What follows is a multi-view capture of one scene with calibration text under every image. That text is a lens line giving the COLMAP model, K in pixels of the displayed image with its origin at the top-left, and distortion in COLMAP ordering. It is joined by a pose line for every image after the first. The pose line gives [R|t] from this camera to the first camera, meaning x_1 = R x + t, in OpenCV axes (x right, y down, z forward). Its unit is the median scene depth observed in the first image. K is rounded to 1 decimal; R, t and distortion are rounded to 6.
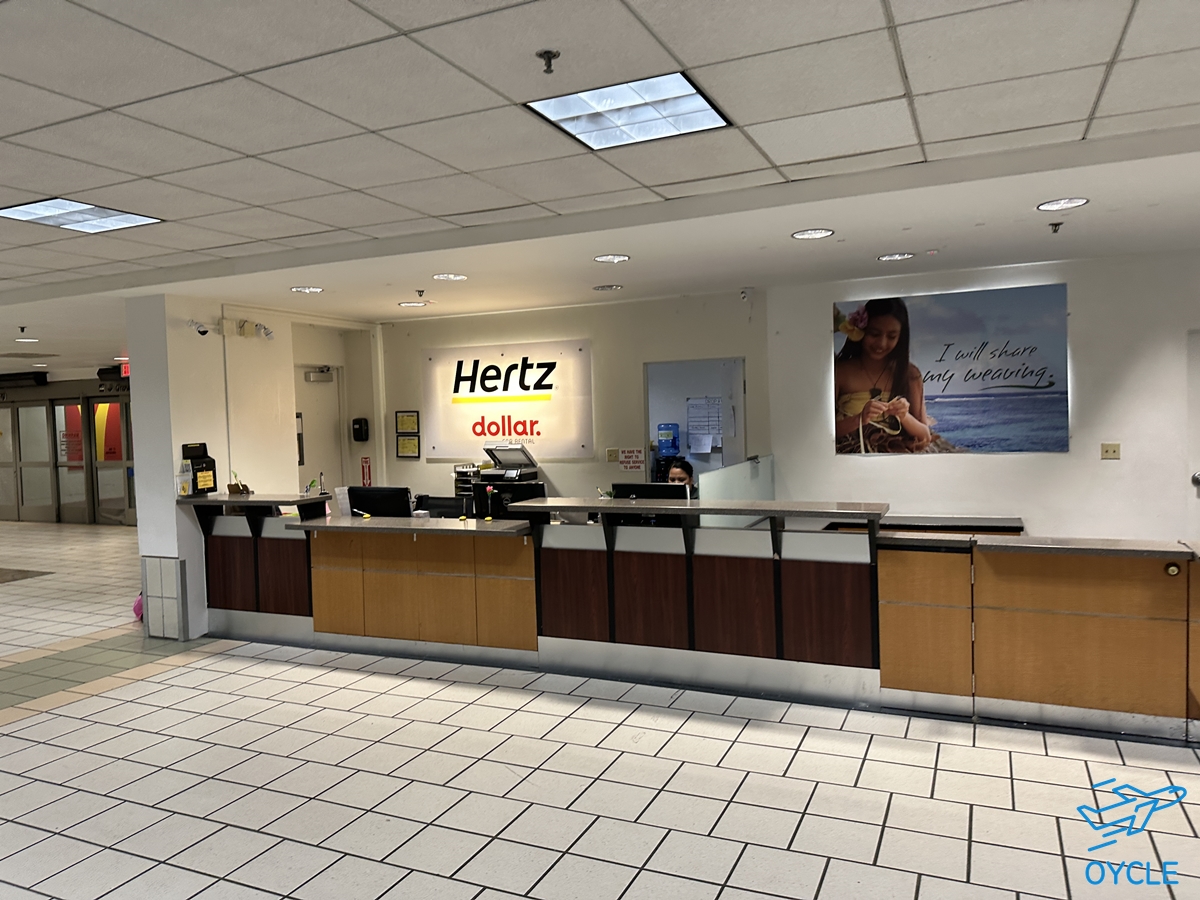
lens RADIAL K [[846.9, 0, 622.3], [0, 846.9, 446.5], [0, 0, 1]] dist [0.045603, -0.056037]
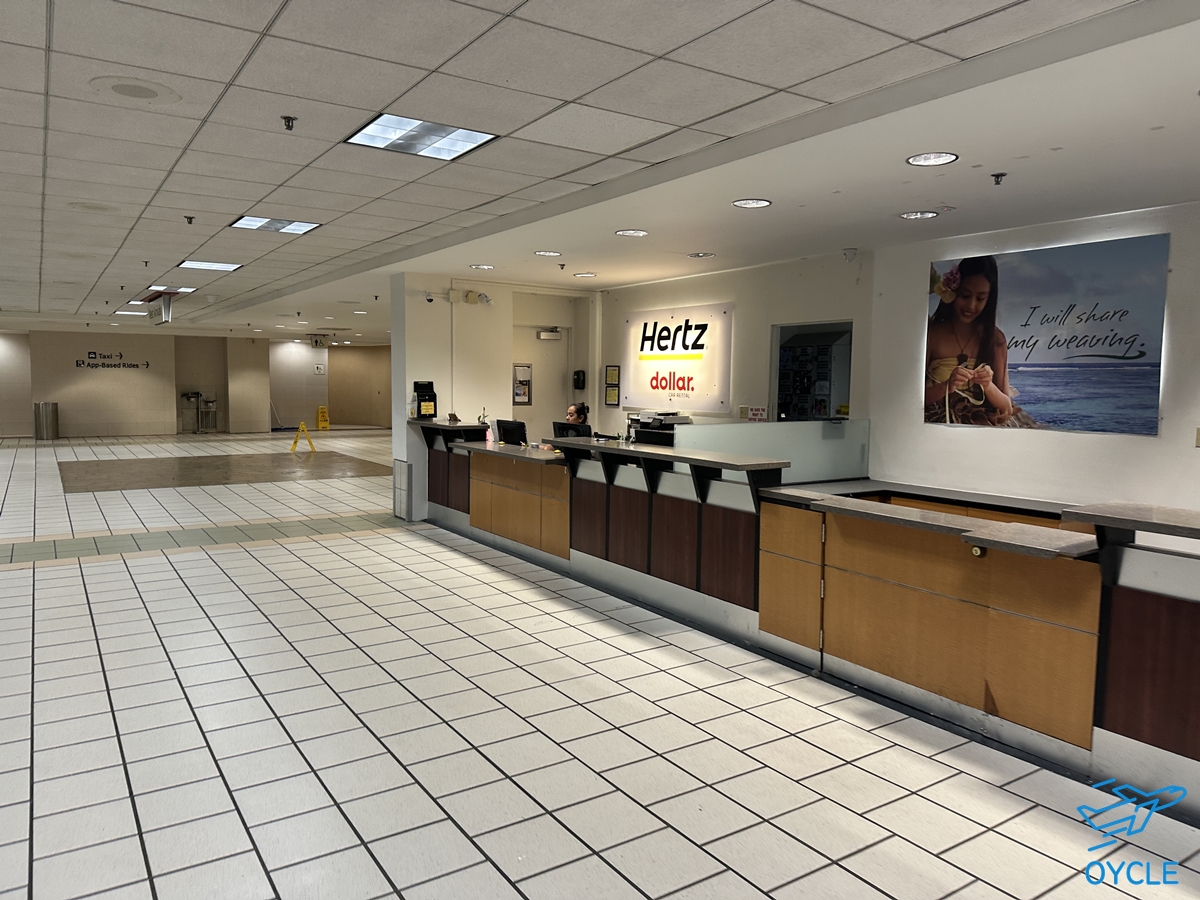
lens RADIAL K [[846.9, 0, 600.9], [0, 846.9, 451.6], [0, 0, 1]] dist [0.045603, -0.056037]
pose [[0.839584, 0.088513, -0.535970, 0.424028], [-0.062698, 0.995832, 0.066243, 0.000442], [0.539600, -0.022012, 0.841634, -0.002614]]
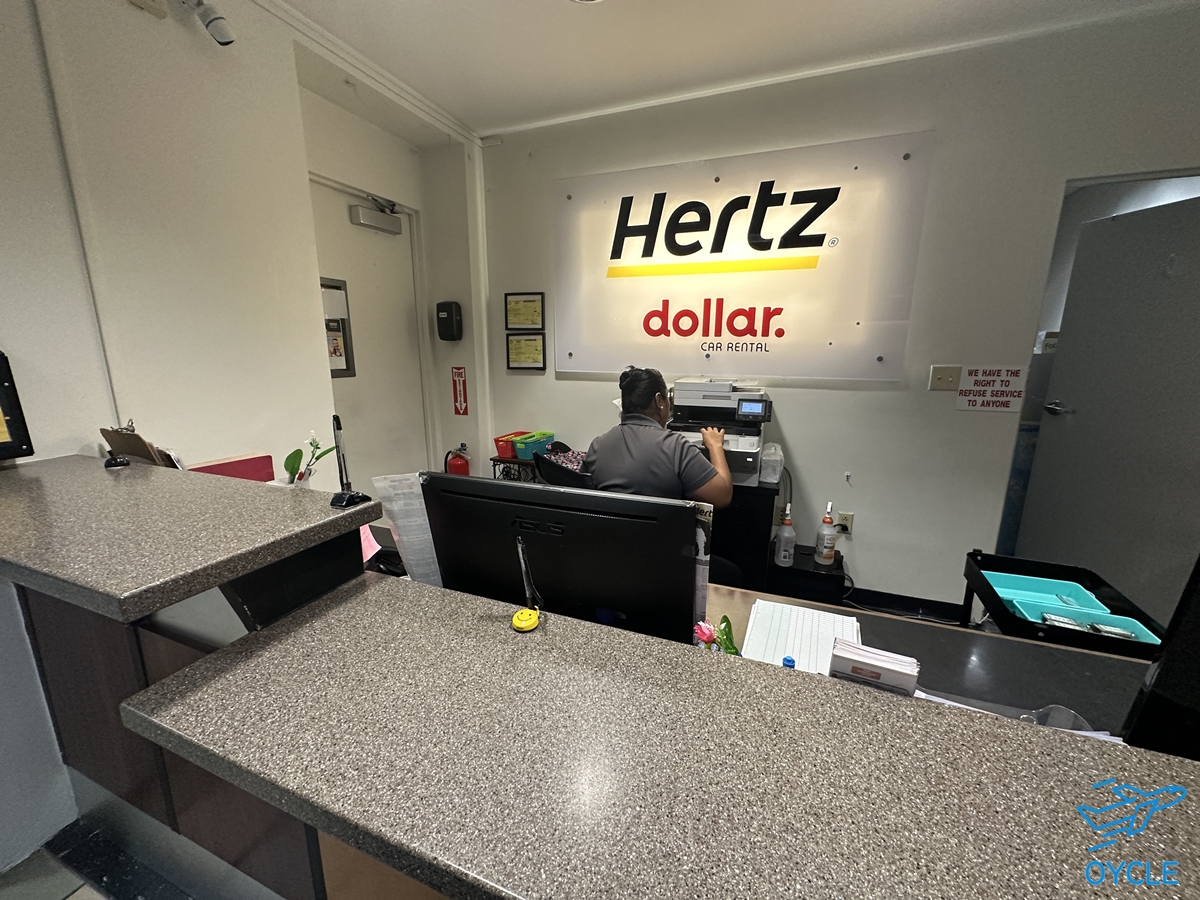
lens RADIAL K [[485.2, 0, 598.1], [0, 485.2, 449.4], [0, 0, 1]] dist [0.002267, 0.000299]
pose [[0.999217, 0.028959, 0.026942, -0.233749], [-0.033117, 0.984973, 0.169505, 0.009980], [-0.021628, -0.170265, 0.985161, 0.716365]]
